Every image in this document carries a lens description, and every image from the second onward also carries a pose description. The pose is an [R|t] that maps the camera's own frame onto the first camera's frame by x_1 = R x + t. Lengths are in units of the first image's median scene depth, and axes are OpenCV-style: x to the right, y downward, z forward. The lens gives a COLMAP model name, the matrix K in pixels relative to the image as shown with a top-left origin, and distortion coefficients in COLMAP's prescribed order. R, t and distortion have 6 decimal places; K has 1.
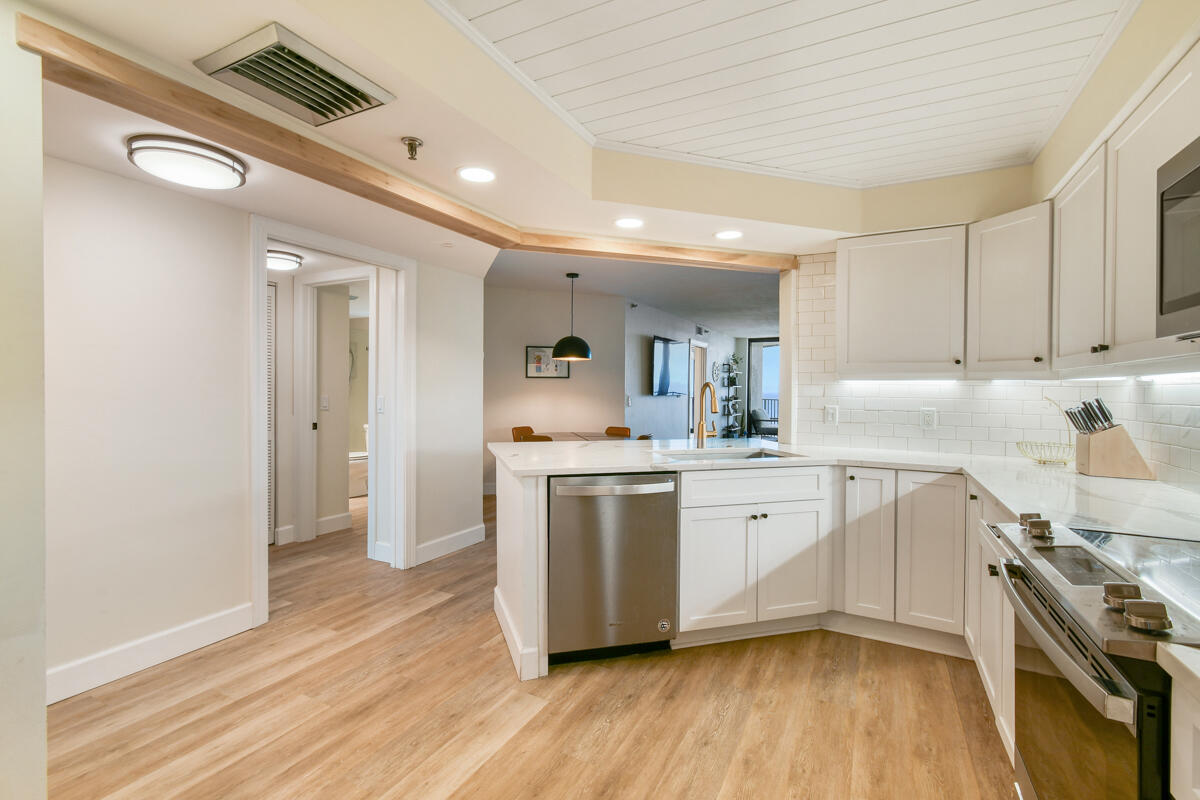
lens RADIAL K [[530.1, 0, 610.8], [0, 530.1, 402.6], [0, 0, 1]] dist [0.006451, -0.002536]
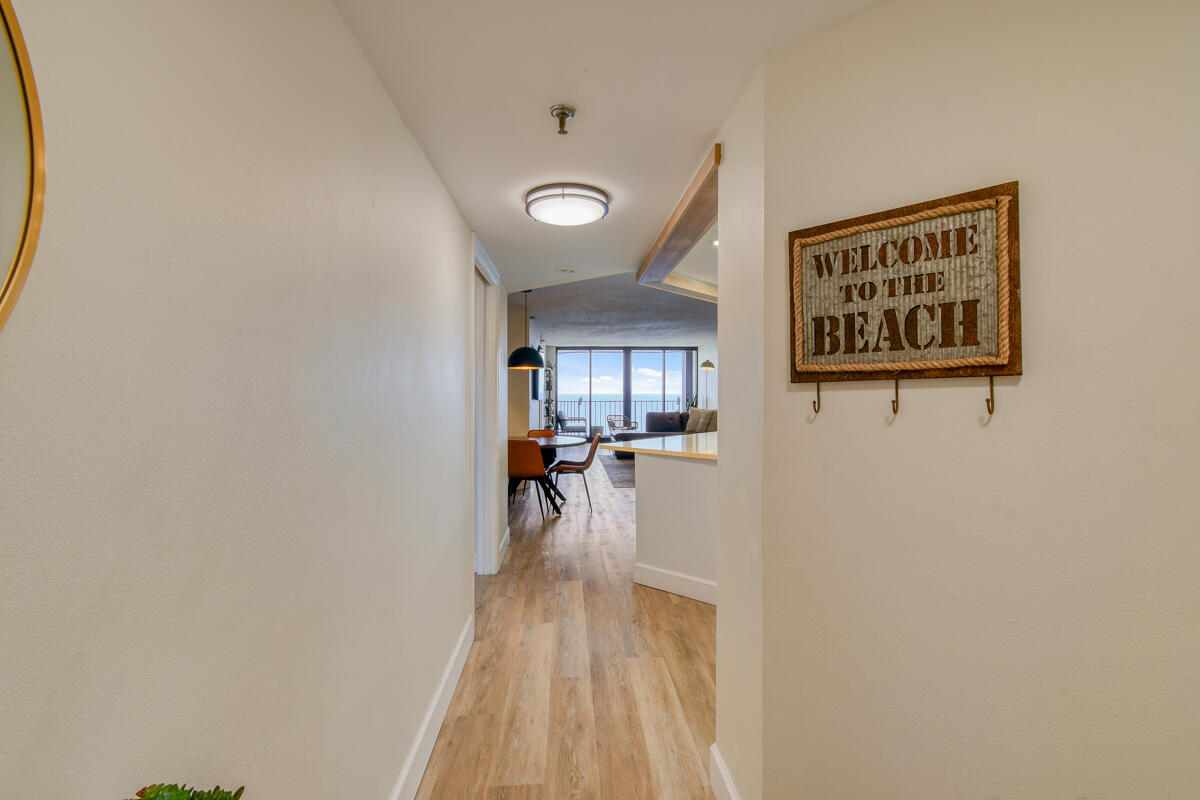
lens RADIAL K [[530.1, 0, 595.3], [0, 530.1, 402.6], [0, 0, 1]] dist [0.006451, -0.002536]
pose [[0.860735, -0.027125, 0.508330, -1.077324], [0.029312, 0.999563, 0.003704, -0.026317], [-0.508208, 0.011712, 0.861155, 0.006230]]
